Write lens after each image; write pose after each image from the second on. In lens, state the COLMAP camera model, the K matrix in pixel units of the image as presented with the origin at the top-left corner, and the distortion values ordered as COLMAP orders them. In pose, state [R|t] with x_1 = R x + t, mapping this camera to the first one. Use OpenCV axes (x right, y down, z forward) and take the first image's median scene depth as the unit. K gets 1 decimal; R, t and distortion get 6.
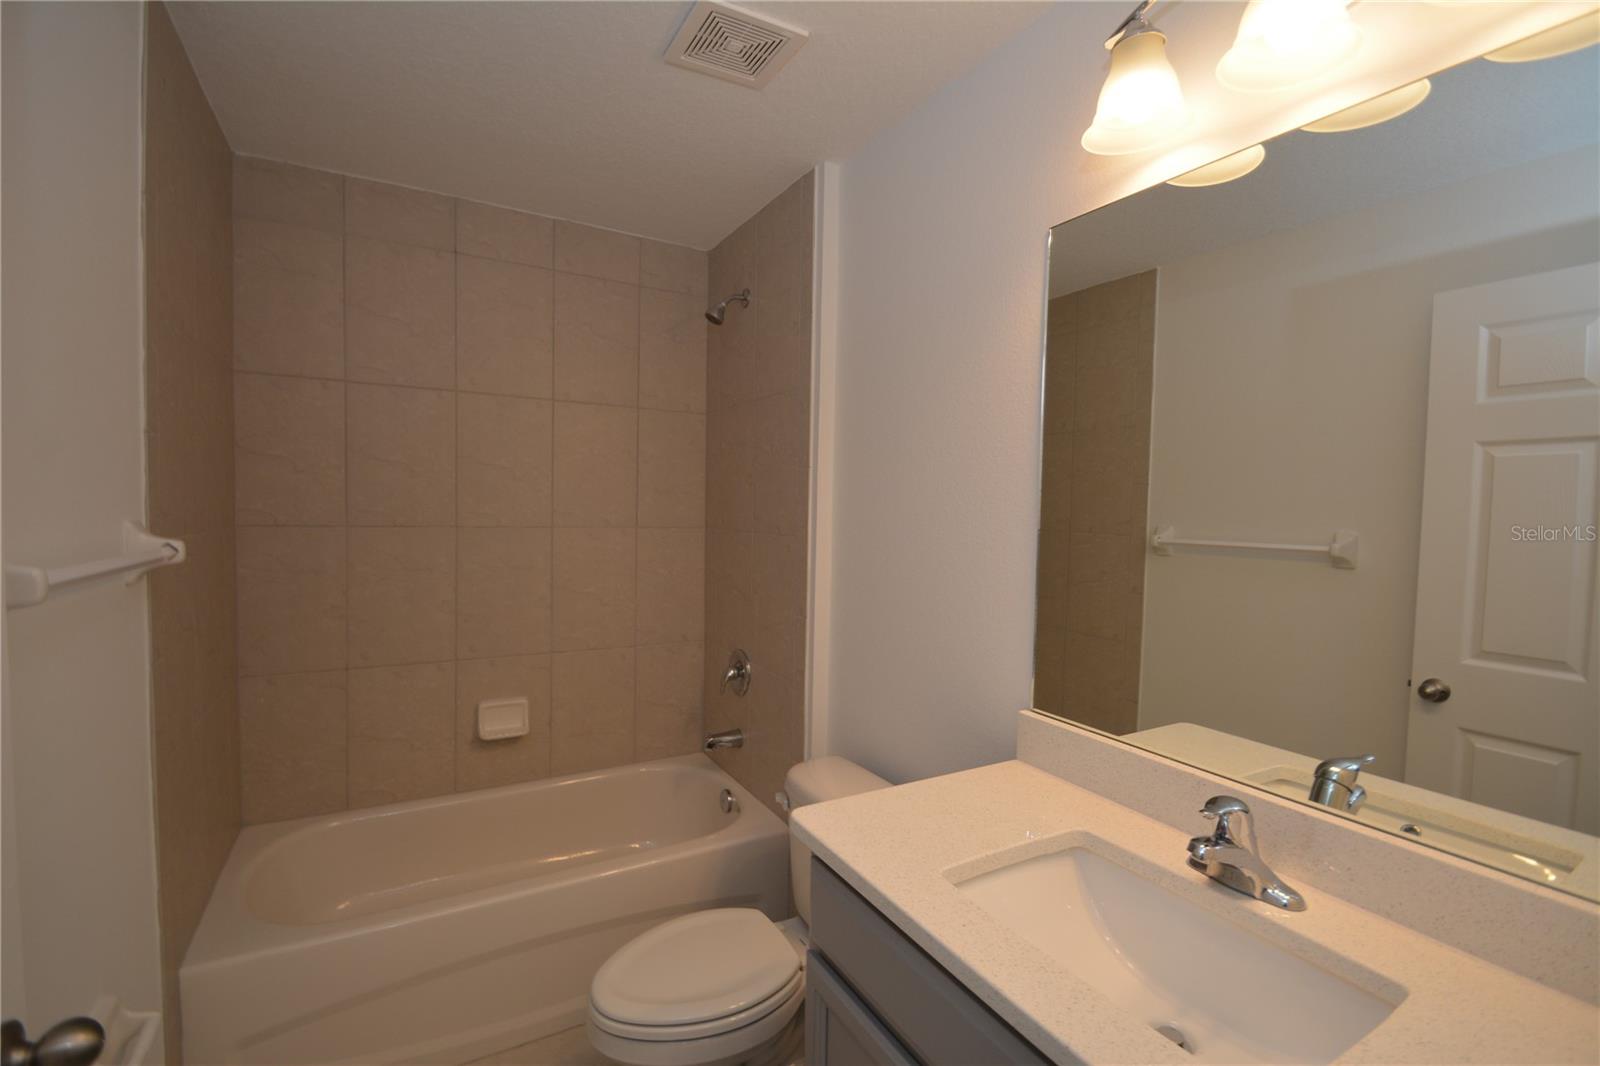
lens RADIAL K [[701.2, 0, 797.8], [0, 701.2, 537.3], [0, 0, 1]] dist [0.013188, -0.016608]
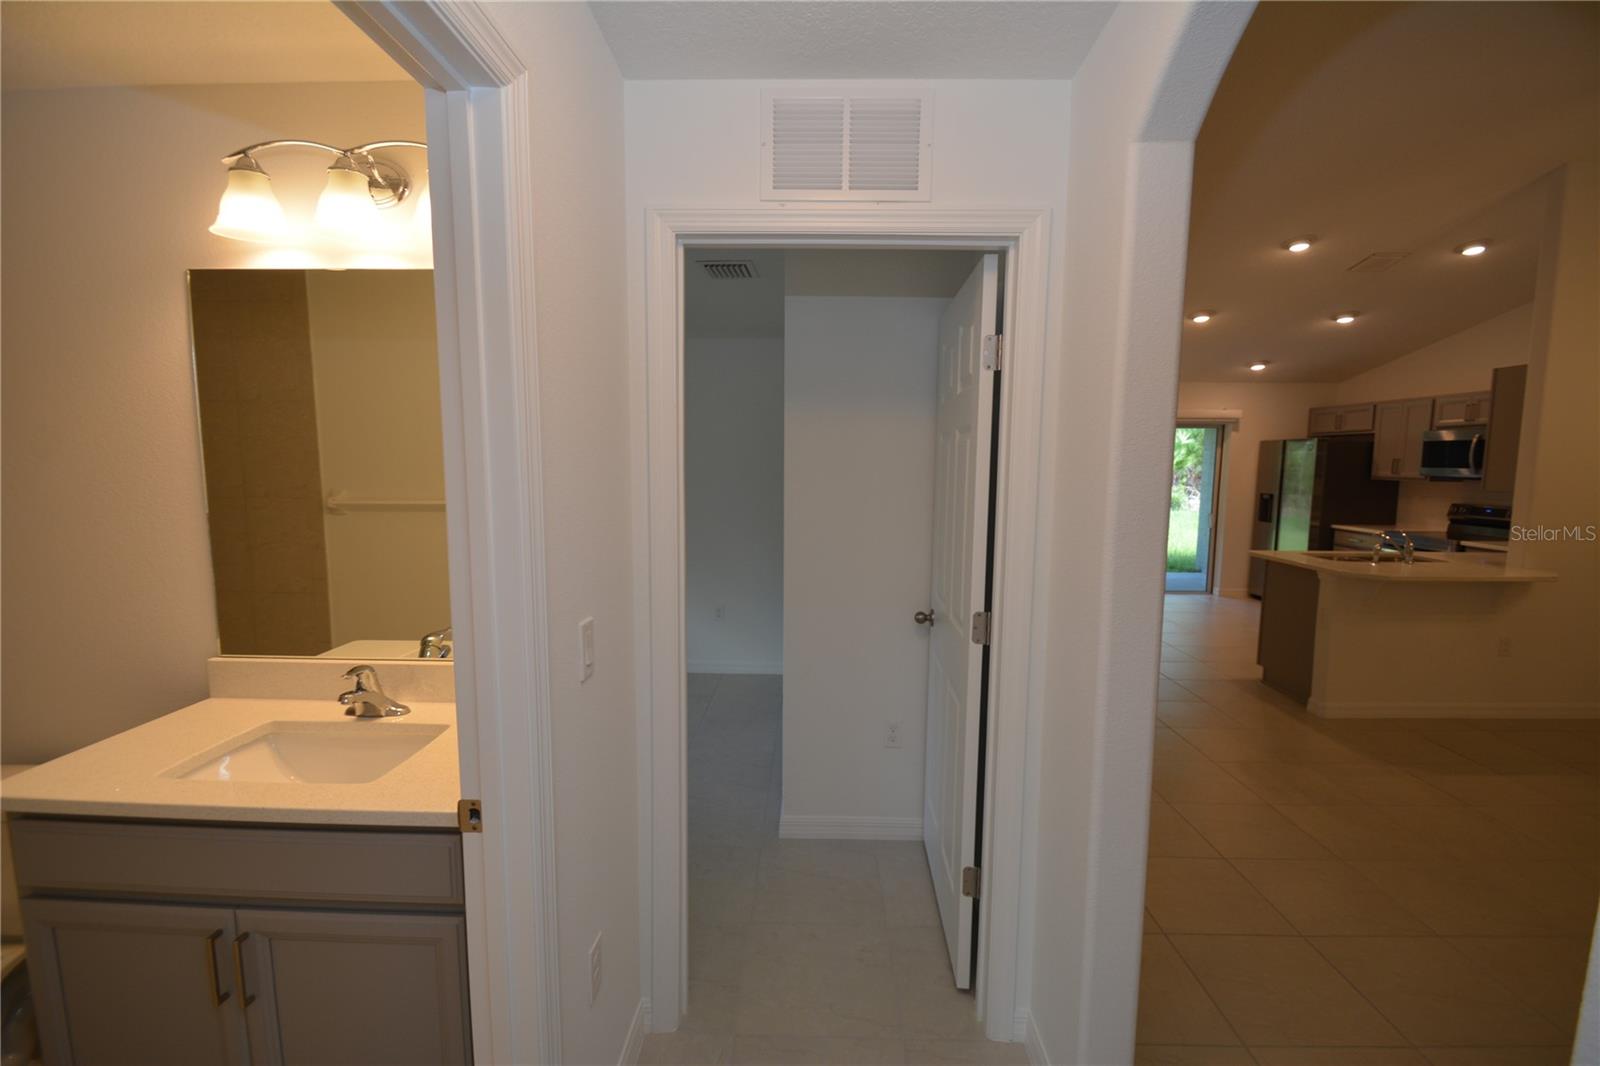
lens RADIAL K [[701.2, 0, 797.8], [0, 701.2, 537.3], [0, 0, 1]] dist [0.013188, -0.016608]
pose [[0.514402, -0.115988, 0.849669, -0.234108], [0.046894, 0.993133, 0.107182, -0.070760], [-0.856266, -0.015290, 0.516309, -0.699871]]
